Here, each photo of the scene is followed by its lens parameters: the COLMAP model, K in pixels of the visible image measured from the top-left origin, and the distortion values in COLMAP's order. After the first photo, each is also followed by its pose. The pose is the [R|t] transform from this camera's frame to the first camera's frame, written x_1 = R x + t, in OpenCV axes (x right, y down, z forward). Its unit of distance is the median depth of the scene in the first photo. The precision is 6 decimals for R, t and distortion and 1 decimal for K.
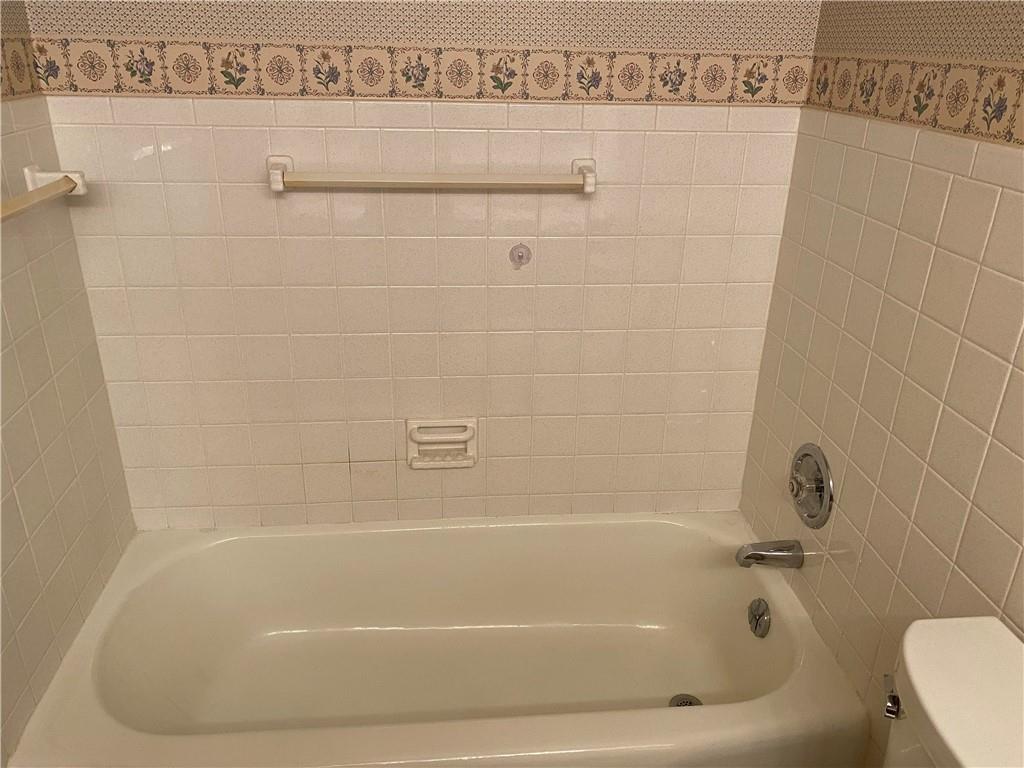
lens RADIAL K [[833.6, 0, 514.4], [0, 833.6, 381.8], [0, 0, 1]] dist [-0.009912, 0.024126]
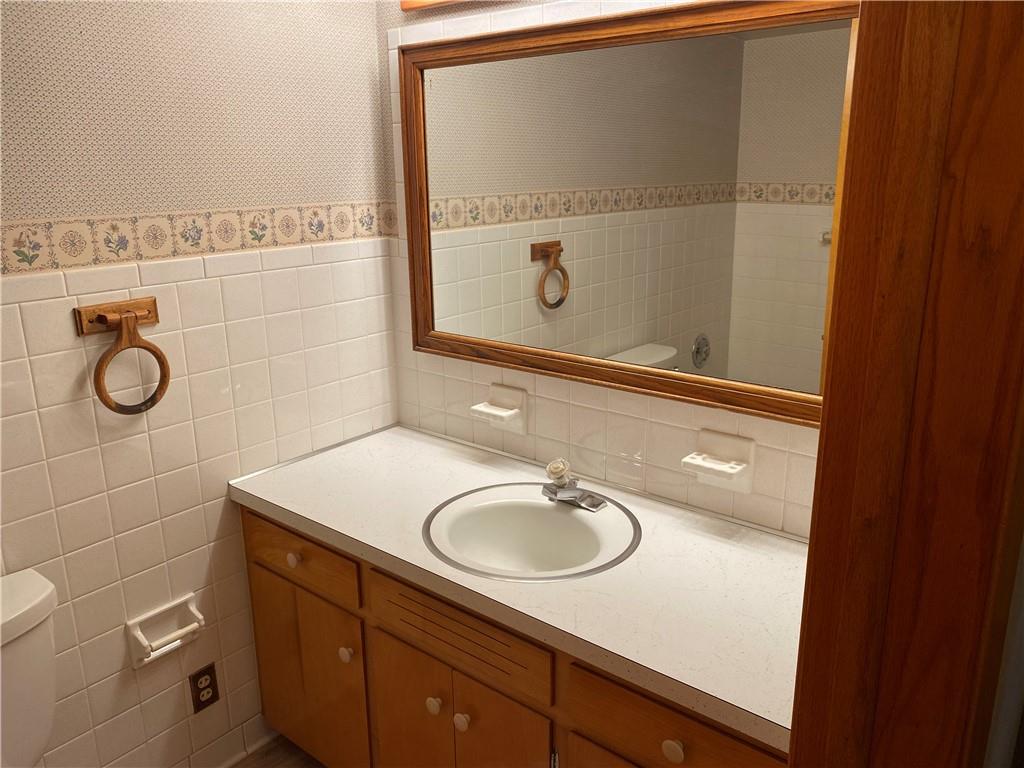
lens RADIAL K [[780.9, 0, 512.7], [0, 780.9, 384.4], [0, 0, 1]] dist [0.000472, -0.010271]
pose [[0.724925, -0.224536, 0.651205, -0.564721], [0.322449, 0.946020, -0.032763, 0.012918], [-0.608696, 0.233731, 0.758195, -0.064870]]
